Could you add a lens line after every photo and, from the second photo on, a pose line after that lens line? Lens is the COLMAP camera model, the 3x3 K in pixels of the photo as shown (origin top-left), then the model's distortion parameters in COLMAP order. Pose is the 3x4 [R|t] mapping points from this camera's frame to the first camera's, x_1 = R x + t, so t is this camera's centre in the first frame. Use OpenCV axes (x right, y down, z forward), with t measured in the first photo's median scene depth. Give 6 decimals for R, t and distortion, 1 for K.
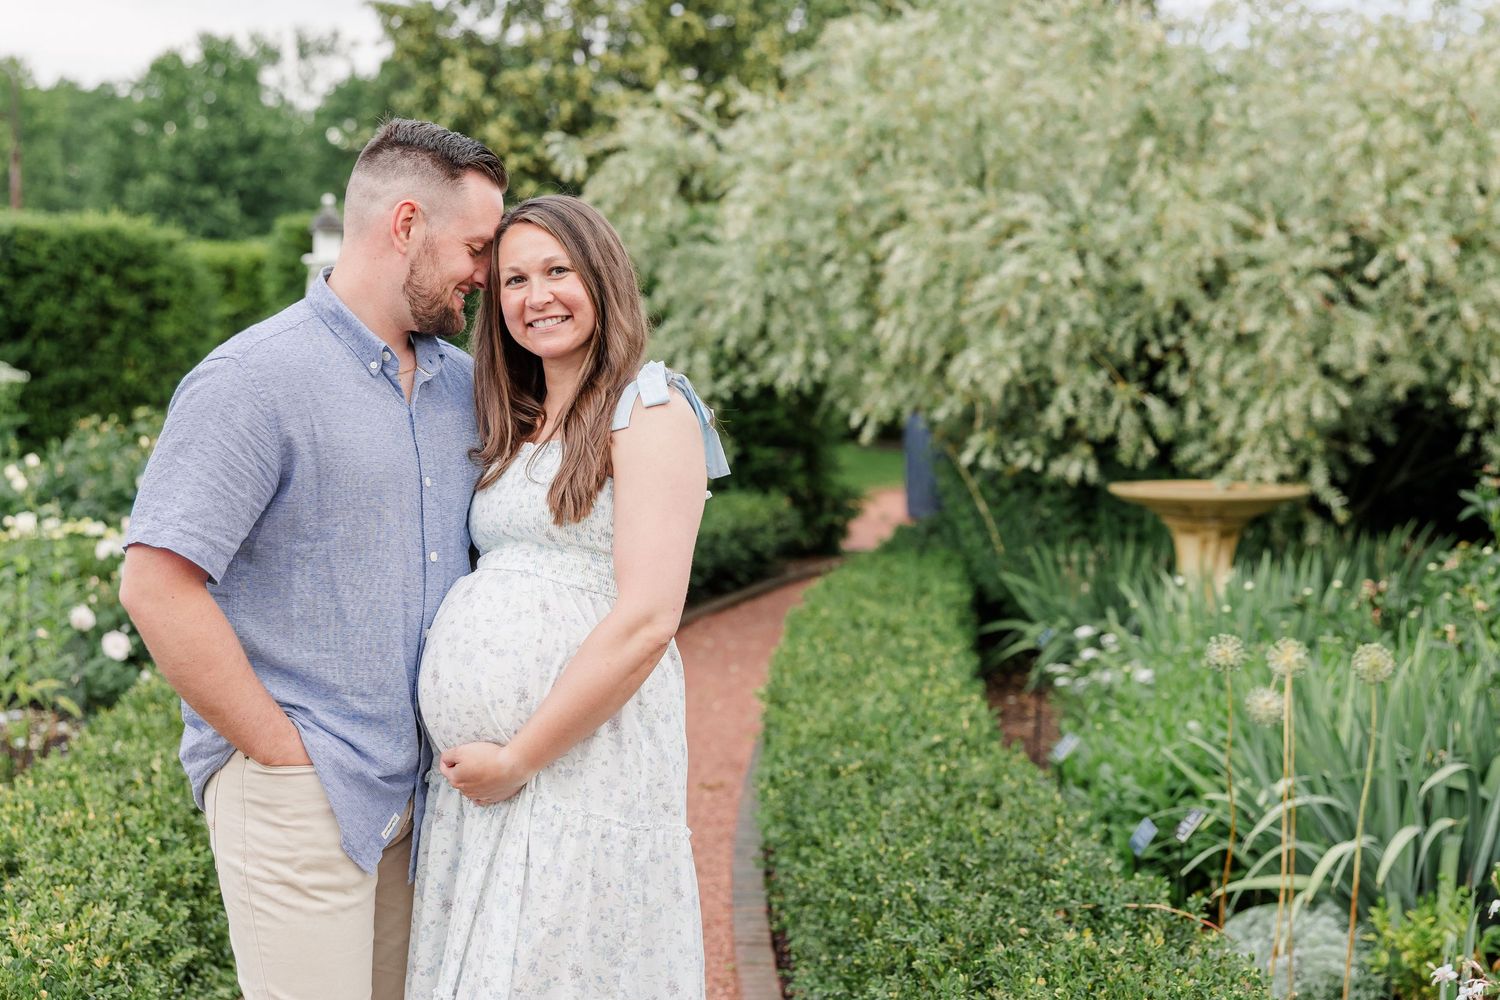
lens RADIAL K [[2189.2, 0, 749.6], [0, 2189.2, 475.3], [0, 0, 1]] dist [-0.004447, -0.010699]
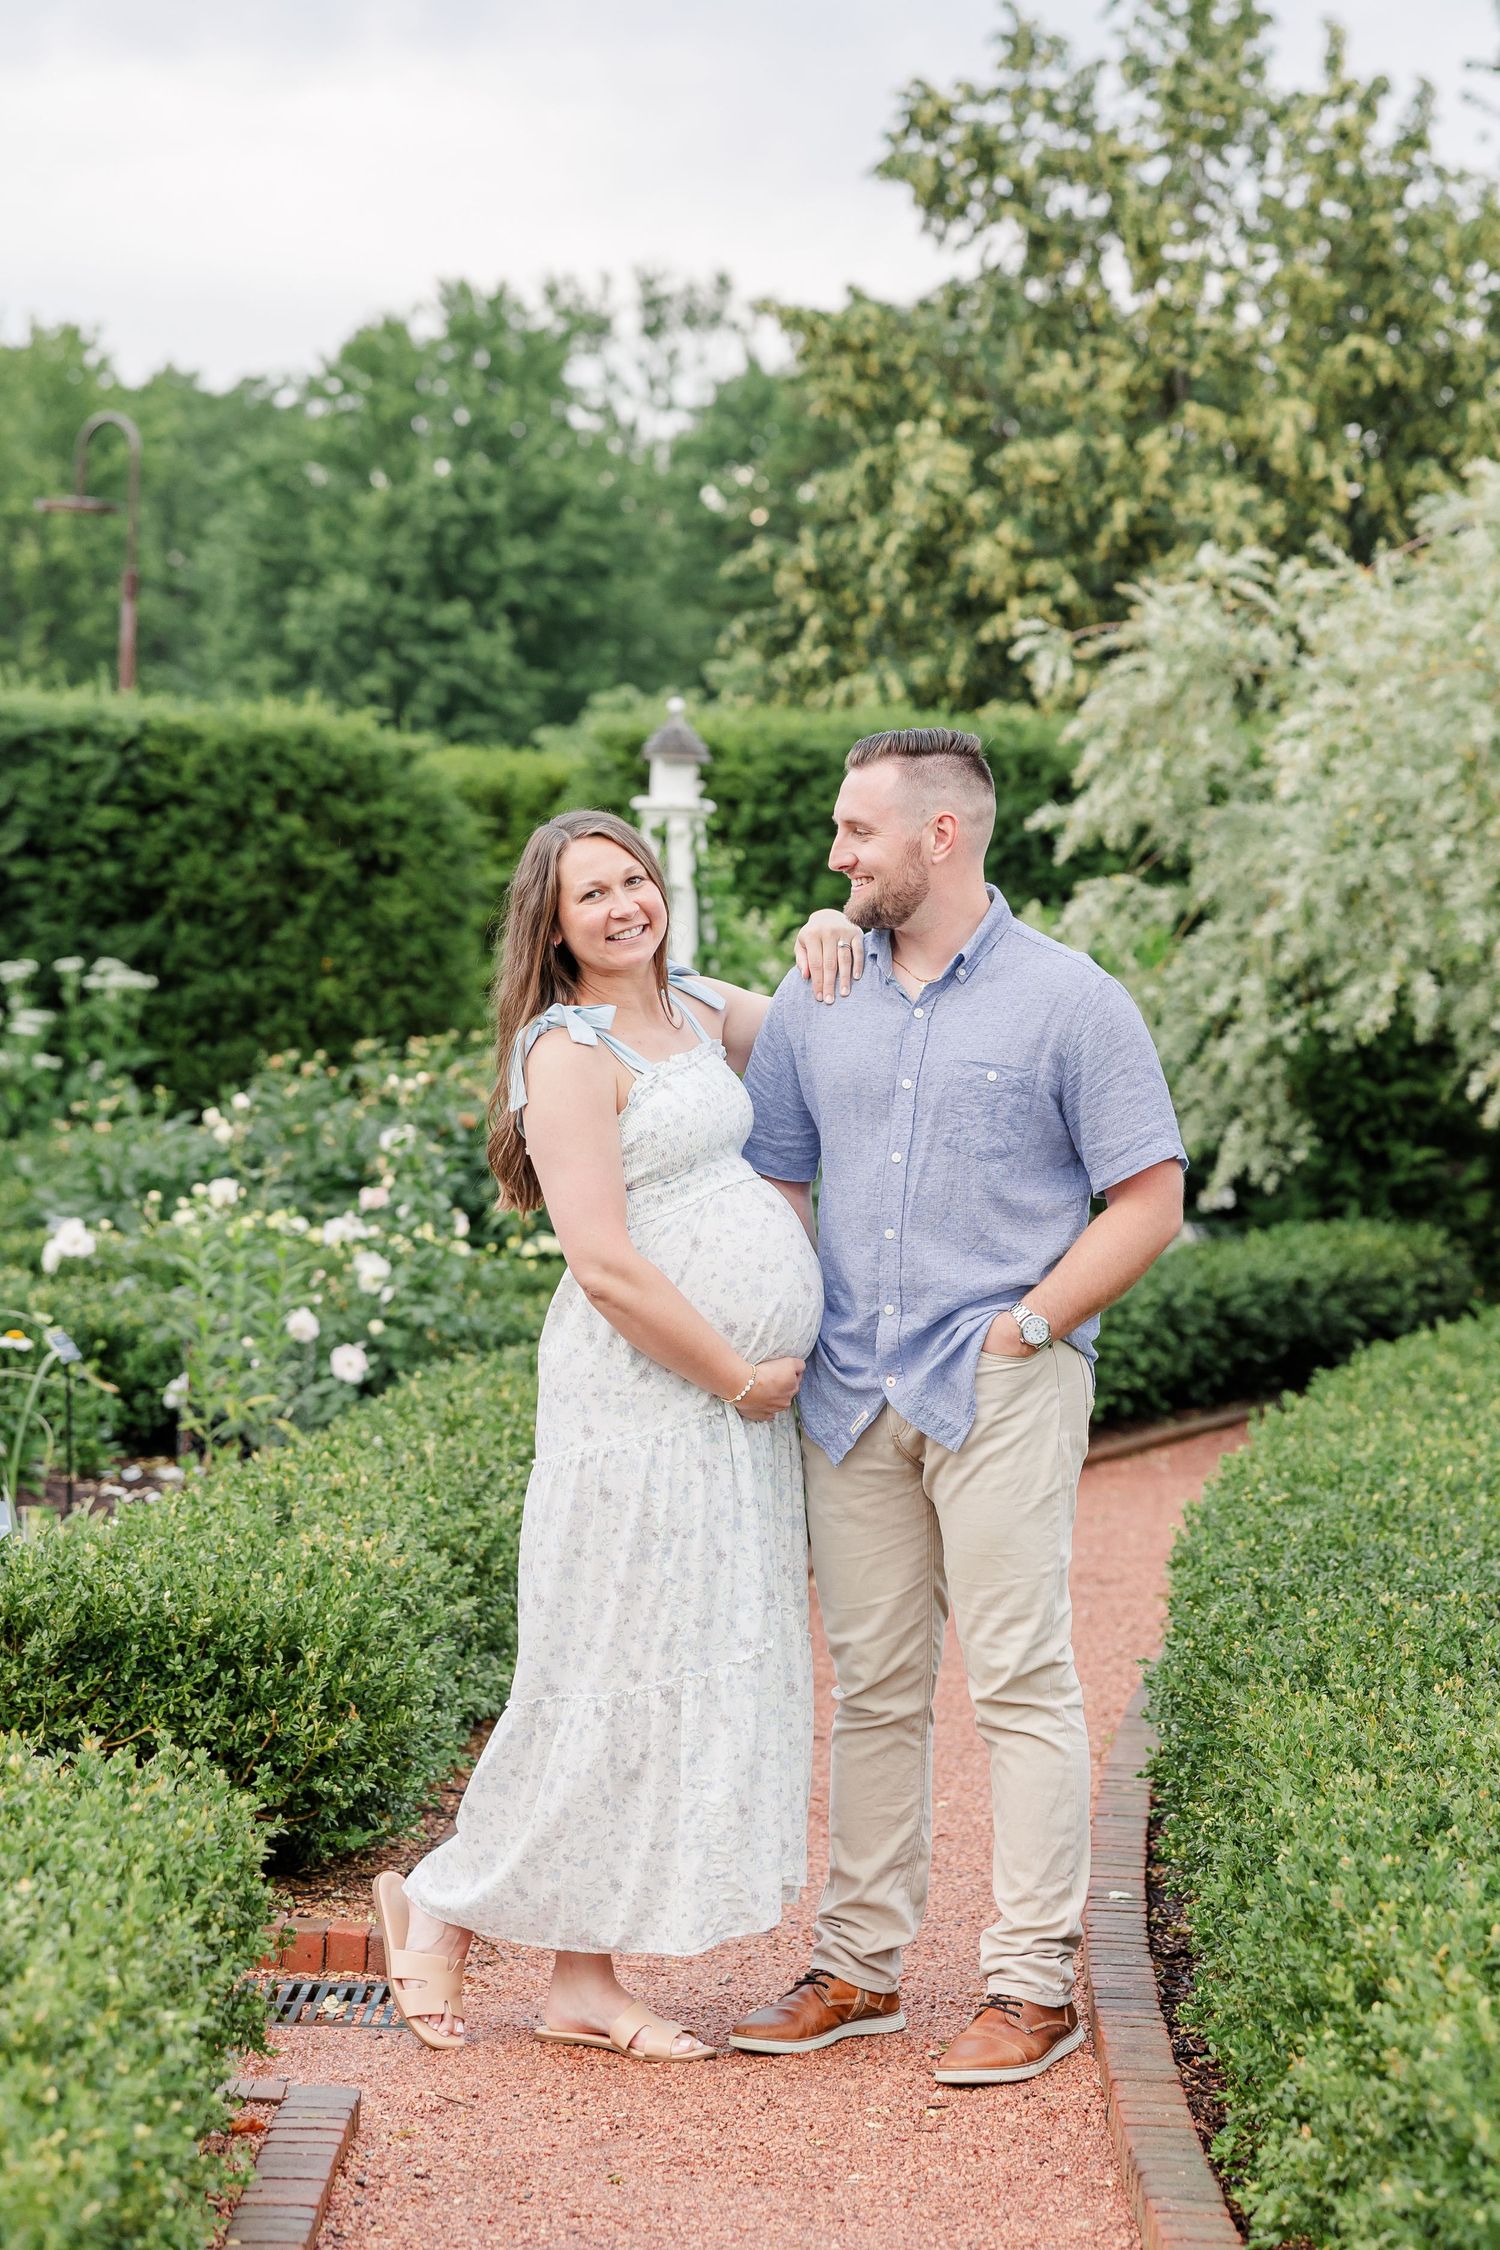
lens RADIAL K [[5884.8, 0, 865.5], [0, 5884.8, 1121.8], [0, 0, 1]] dist [0.049410, -0.292044]
pose [[0.986431, 0.031178, -0.161190, 0.138295], [-0.035730, 0.999038, -0.025418, 0.031551], [0.160242, 0.030833, 0.986596, -0.654805]]
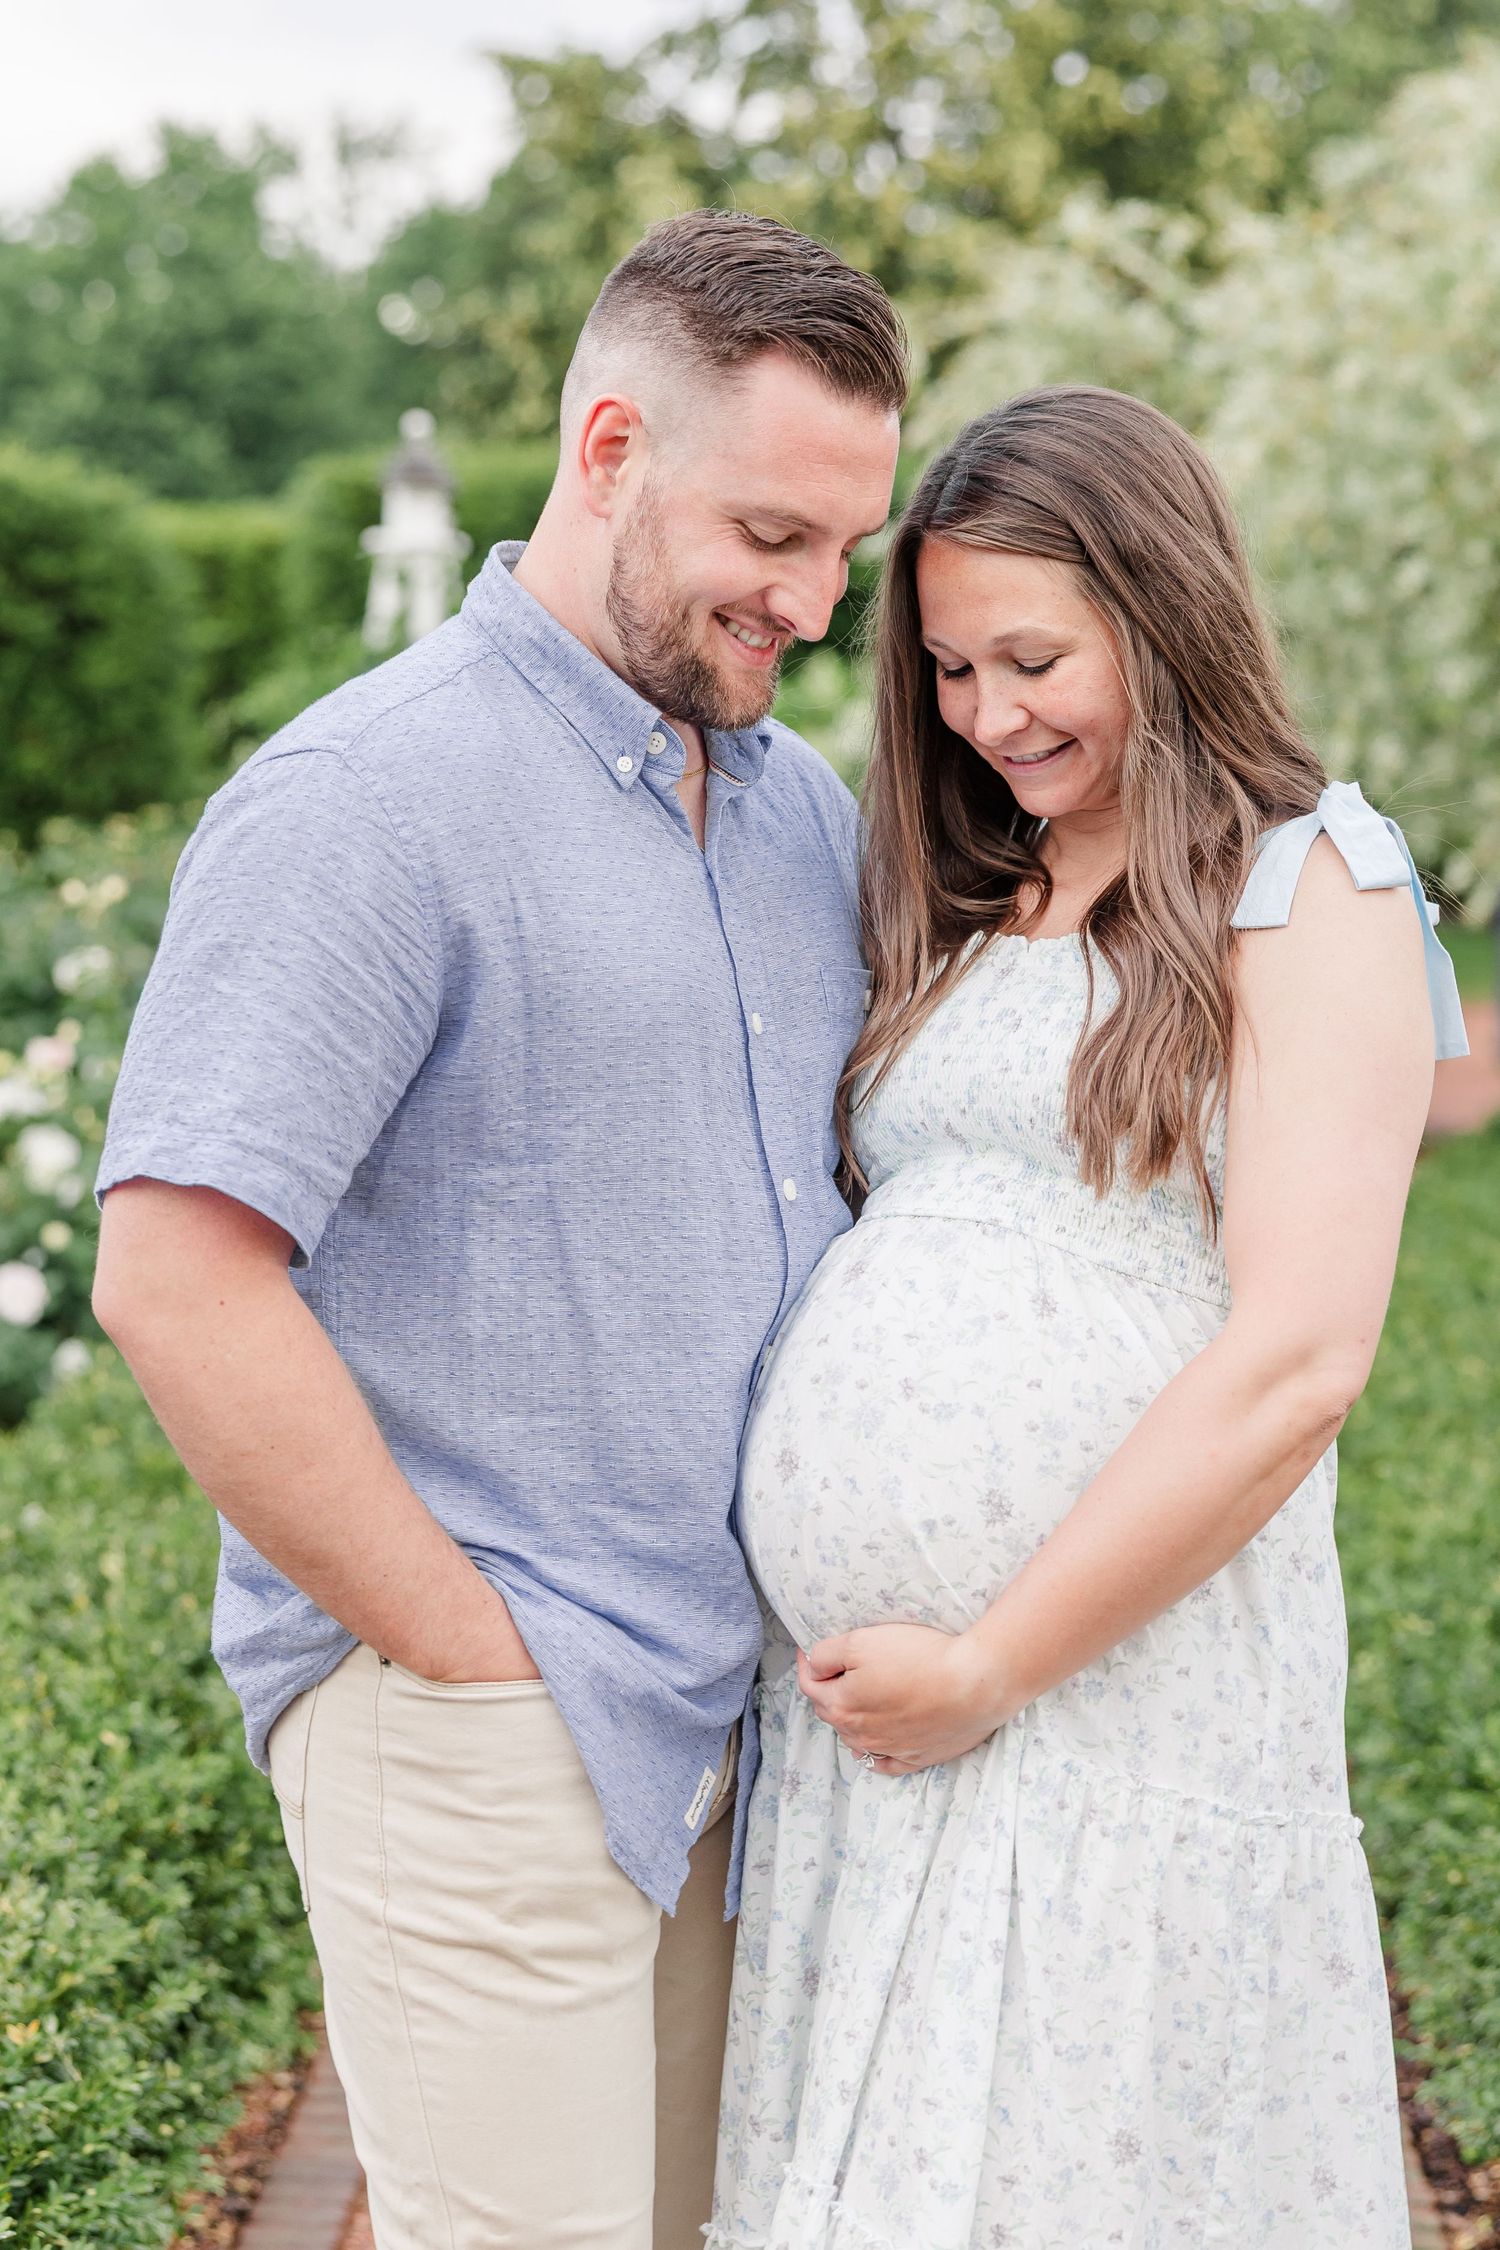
lens RADIAL K [[3993.5, 0, 750.0], [0, 3993.5, 1125.0], [0, 0, 1]] dist [-0.023177, -0.004780]
pose [[0.995580, 0.025255, -0.090461, -0.026960], [-0.021273, 0.998773, 0.044712, -0.005154], [0.091479, -0.042589, 0.994896, 0.067729]]
